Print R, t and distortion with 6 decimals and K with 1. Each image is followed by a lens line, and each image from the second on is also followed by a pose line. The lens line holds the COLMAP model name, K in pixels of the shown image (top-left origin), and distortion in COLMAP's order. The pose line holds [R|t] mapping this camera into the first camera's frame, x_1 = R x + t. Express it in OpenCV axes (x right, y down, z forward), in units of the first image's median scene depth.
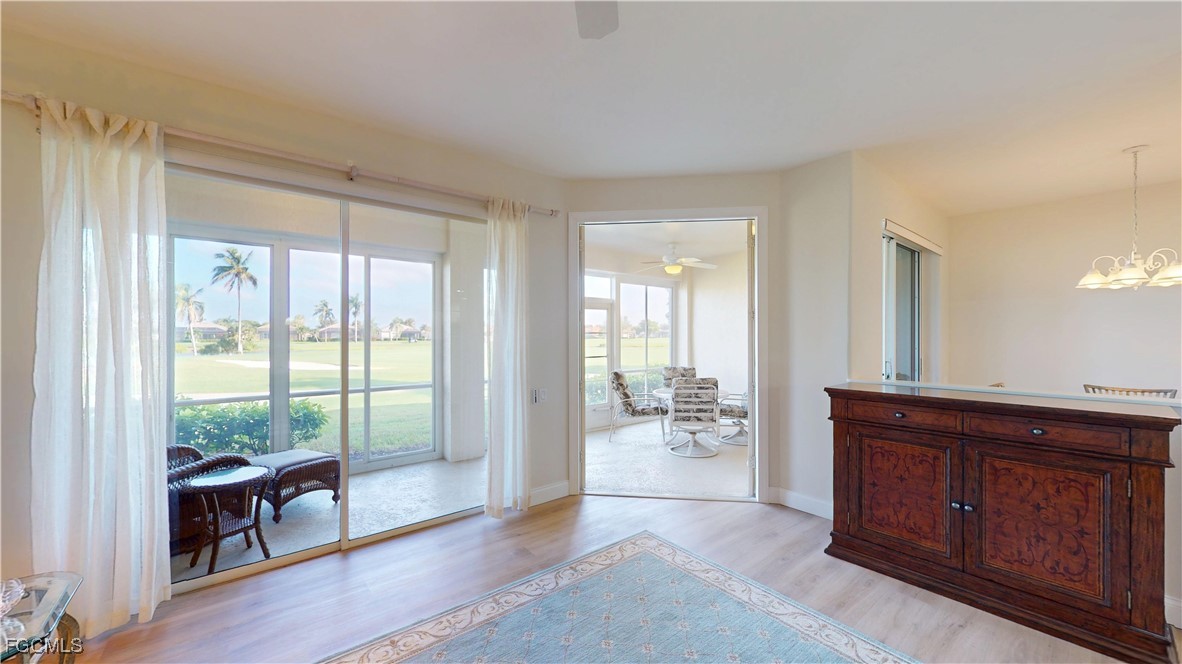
lens RADIAL K [[434.3, 0, 592.1], [0, 434.3, 334.5], [0, 0, 1]] dist [0.000859, 0.000090]
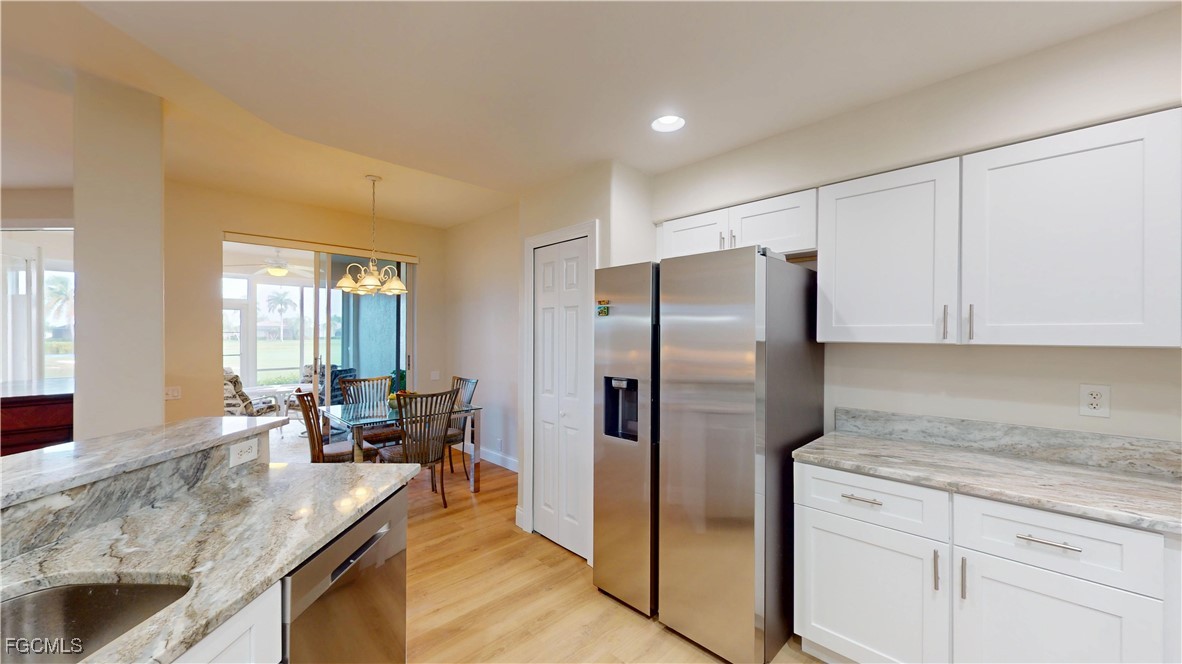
lens RADIAL K [[434.3, 0, 592.1], [0, 434.3, 334.5], [0, 0, 1]] dist [0.000859, 0.000090]
pose [[0.996393, -0.000593, 0.084856, 2.301789], [0.000342, 0.999996, 0.002968, -0.003467], [-0.084857, -0.002928, 0.996389, -0.300043]]
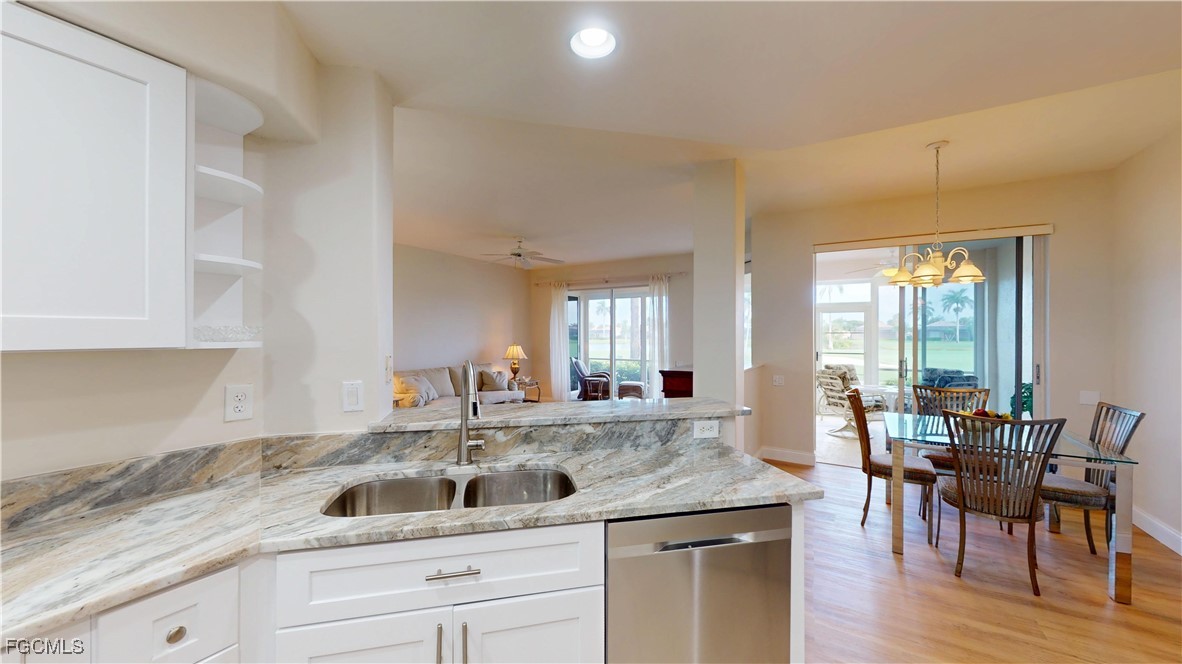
lens RADIAL K [[434.3, 0, 592.1], [0, 434.3, 334.5], [0, 0, 1]] dist [0.000859, 0.000090]
pose [[0.324544, 0.000653, -0.945870, 2.535274], [0.000496, 1.000000, 0.000861, -0.002006], [0.945870, -0.000749, 0.324544, -0.063743]]
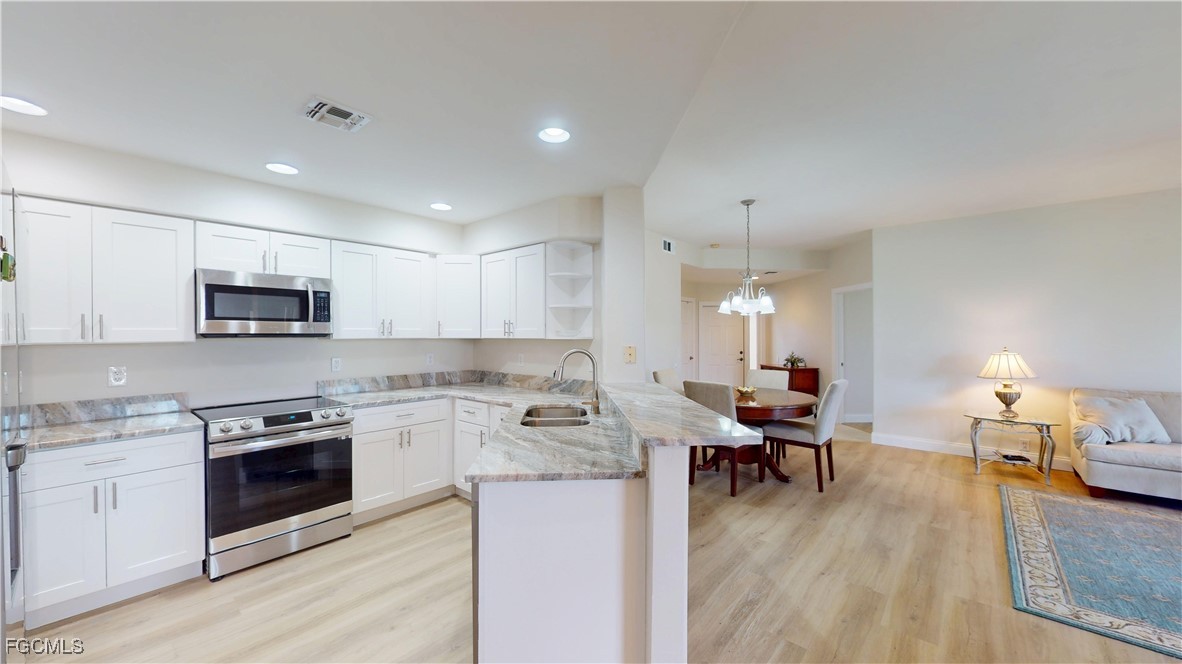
lens RADIAL K [[434.3, 0, 592.1], [0, 434.3, 334.5], [0, 0, 1]] dist [0.000859, 0.000090]
pose [[-0.983979, -0.000442, -0.178285, 2.017918], [-0.001305, 0.999988, 0.004721, -0.002337], [0.178281, 0.004878, -0.983968, 1.072516]]
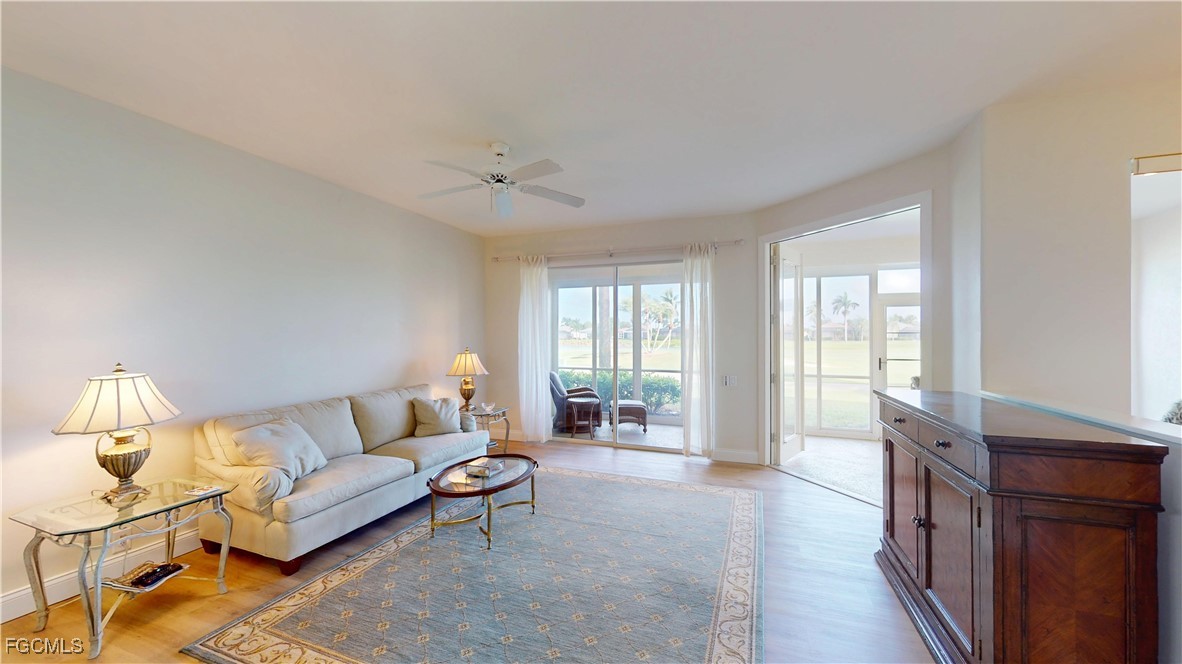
lens RADIAL K [[434.3, 0, 592.1], [0, 434.3, 334.5], [0, 0, 1]] dist [0.000859, 0.000090]
pose [[0.498965, -0.000211, -0.866622, 1.246825], [0.001227, 0.999999, 0.000463, -0.002708], [0.866621, -0.001294, 0.498965, -0.052365]]
